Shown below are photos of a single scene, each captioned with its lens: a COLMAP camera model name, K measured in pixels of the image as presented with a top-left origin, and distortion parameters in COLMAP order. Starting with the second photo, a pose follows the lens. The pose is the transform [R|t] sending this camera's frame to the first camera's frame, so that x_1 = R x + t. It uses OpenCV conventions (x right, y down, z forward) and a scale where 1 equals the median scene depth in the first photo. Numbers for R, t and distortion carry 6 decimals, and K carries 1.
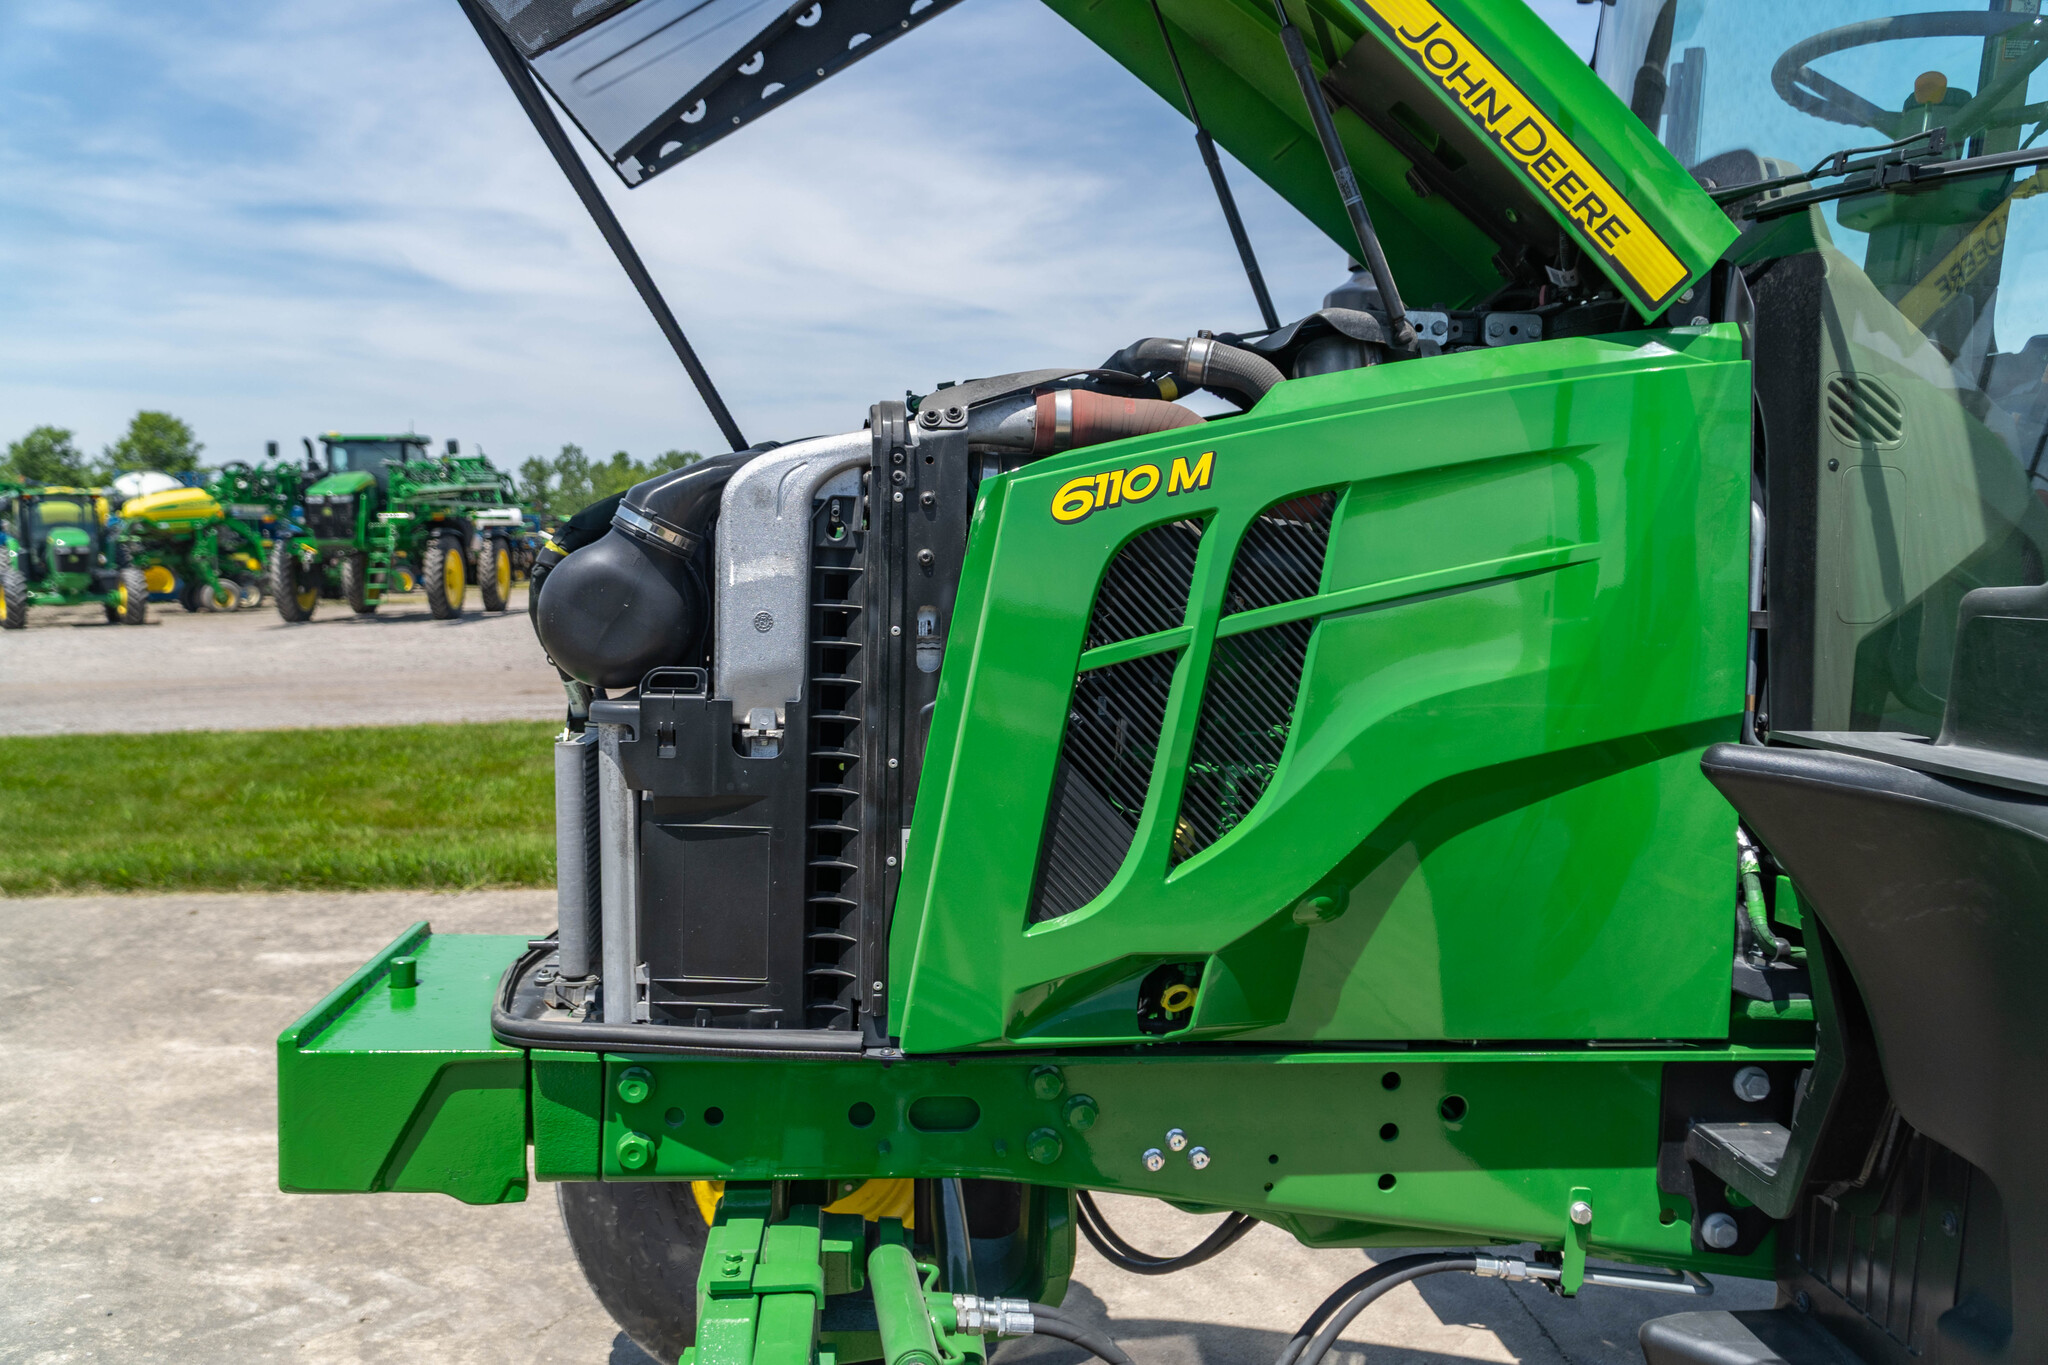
lens RADIAL K [[1627.4, 0, 1019.5], [0, 1627.4, 674.4], [0, 0, 1]] dist [0.002295, 0.003936]
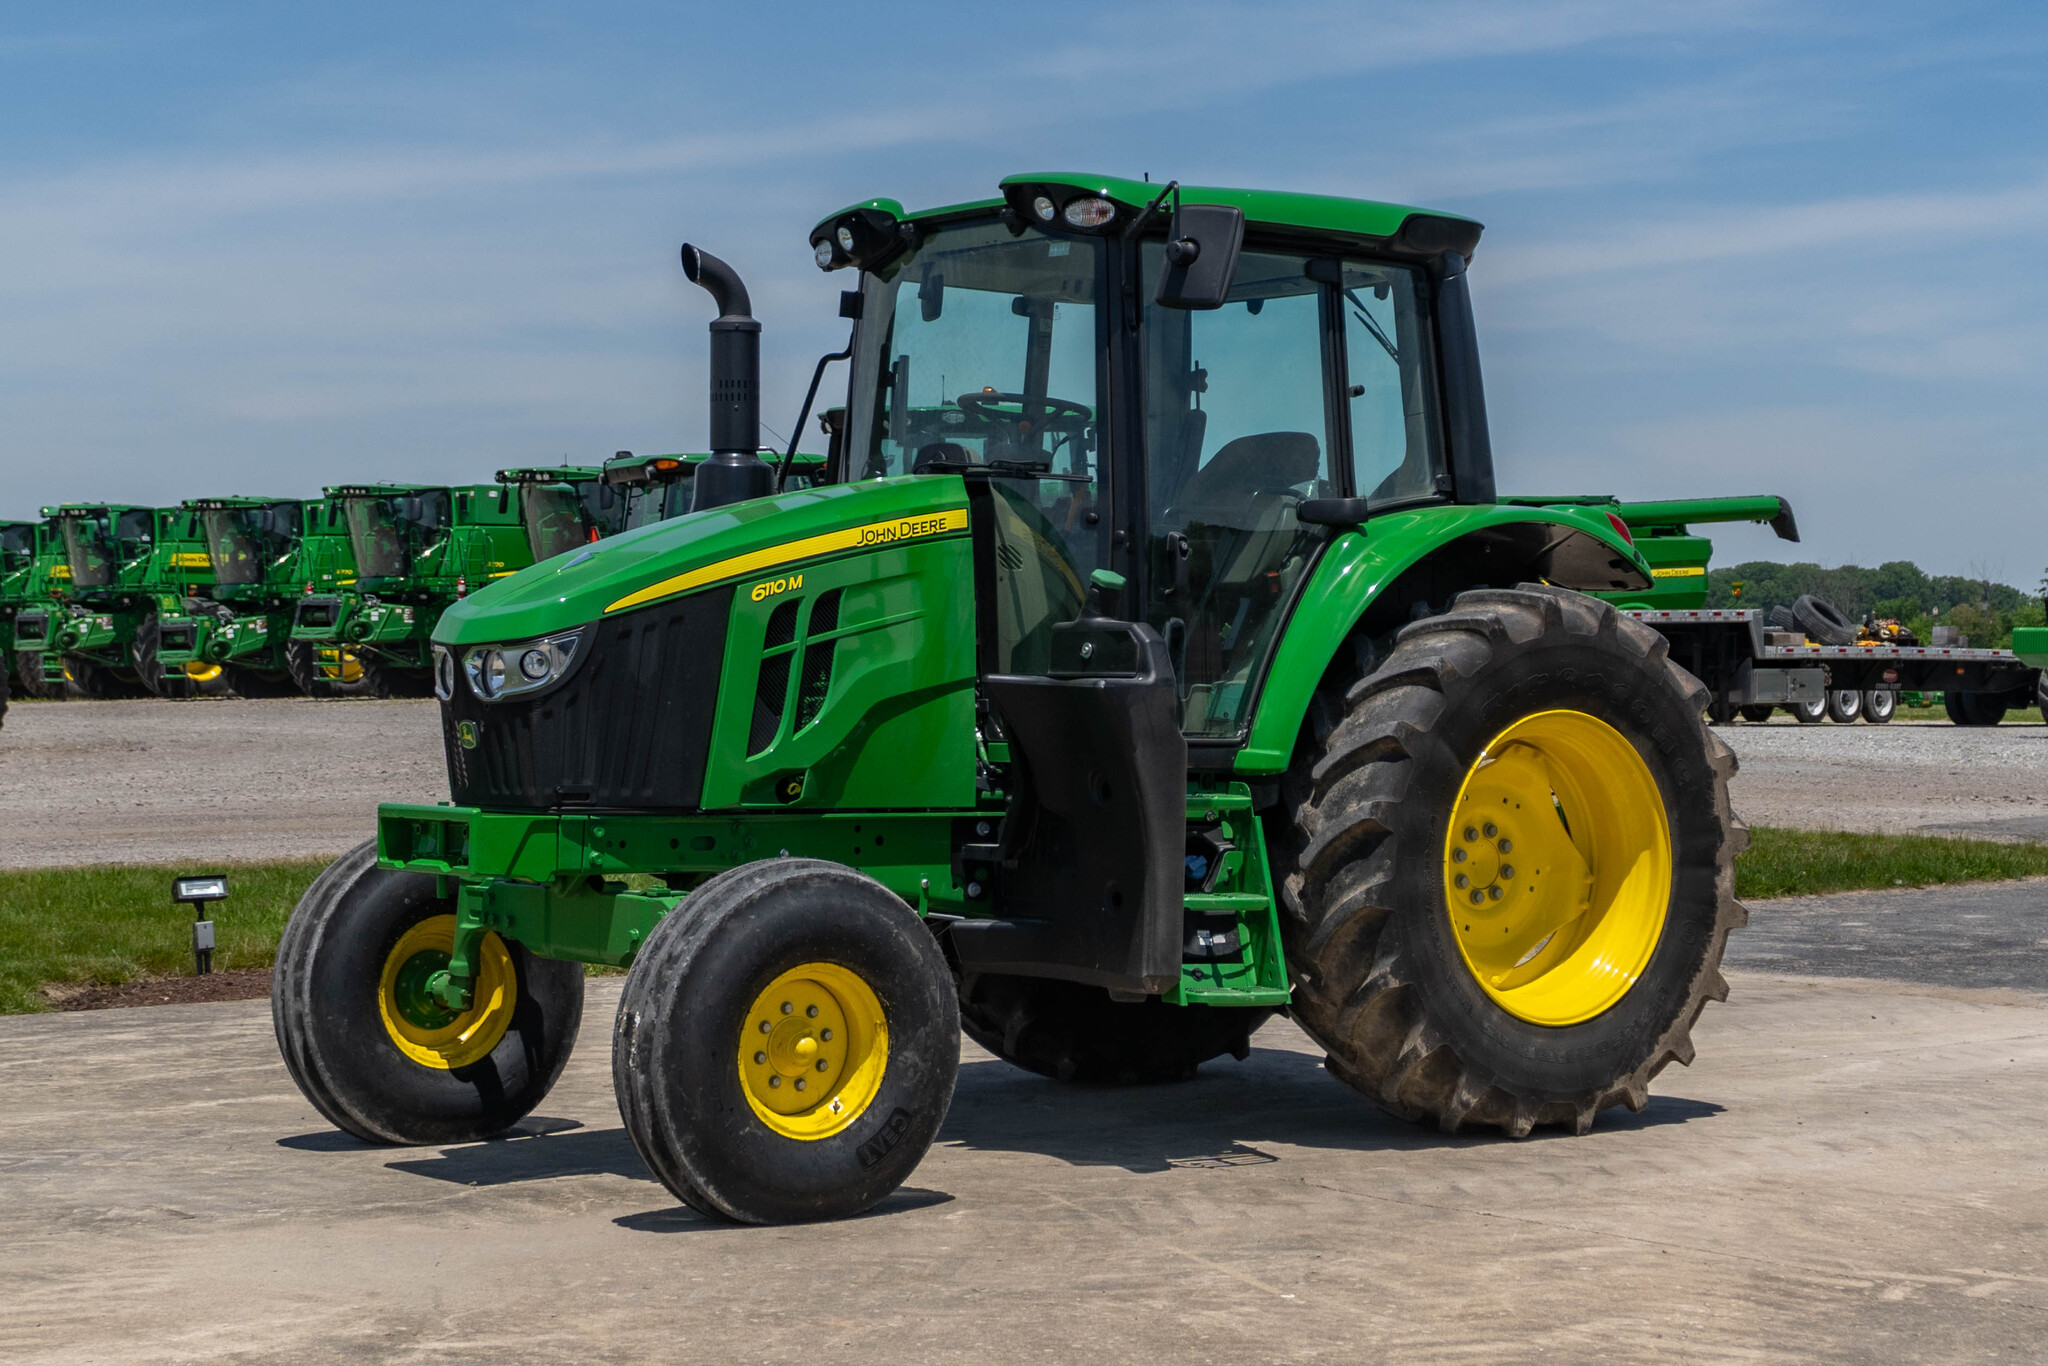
lens RADIAL K [[3831.1, 0, 1024.0], [0, 3831.1, 683.0], [0, 0, 1]] dist [0.065732, -0.038395]
pose [[0.847892, -0.010516, 0.530064, -2.548369], [0.046508, 0.997424, -0.054608, 0.348898], [-0.528124, 0.070954, 0.846198, -3.924090]]
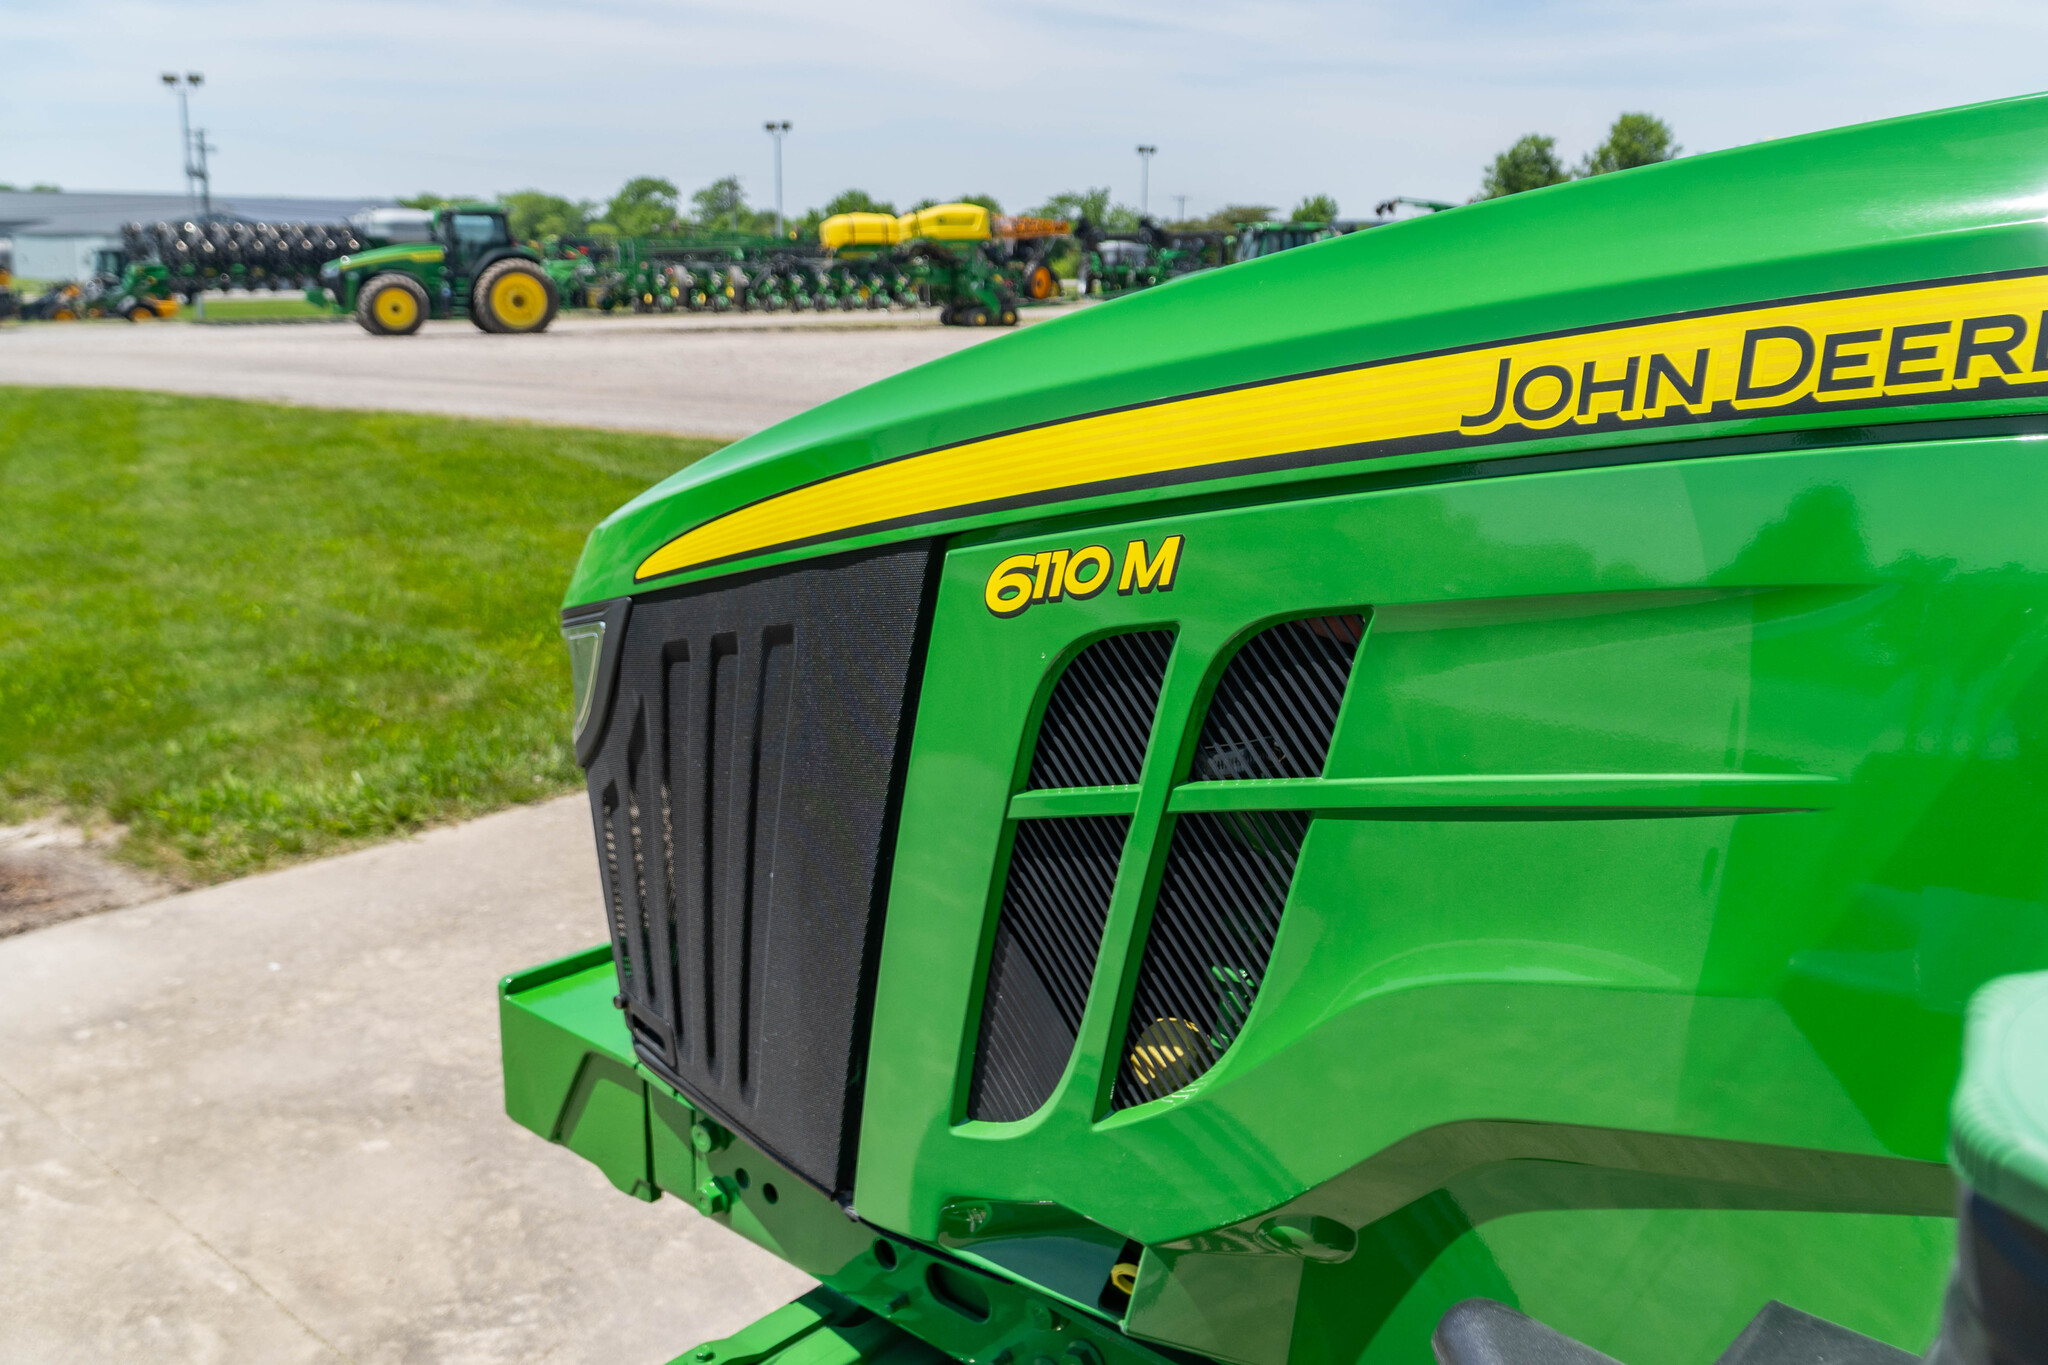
lens RADIAL K [[1798.3, 0, 1024.0], [0, 1798.3, 682.5], [0, 0, 1]] dist [0.003849, -0.002958]
pose [[0.691459, 0.167164, -0.702810, 0.533776], [-0.057476, 0.982506, 0.177142, -0.183100], [0.720126, -0.082092, 0.688970, 0.408786]]
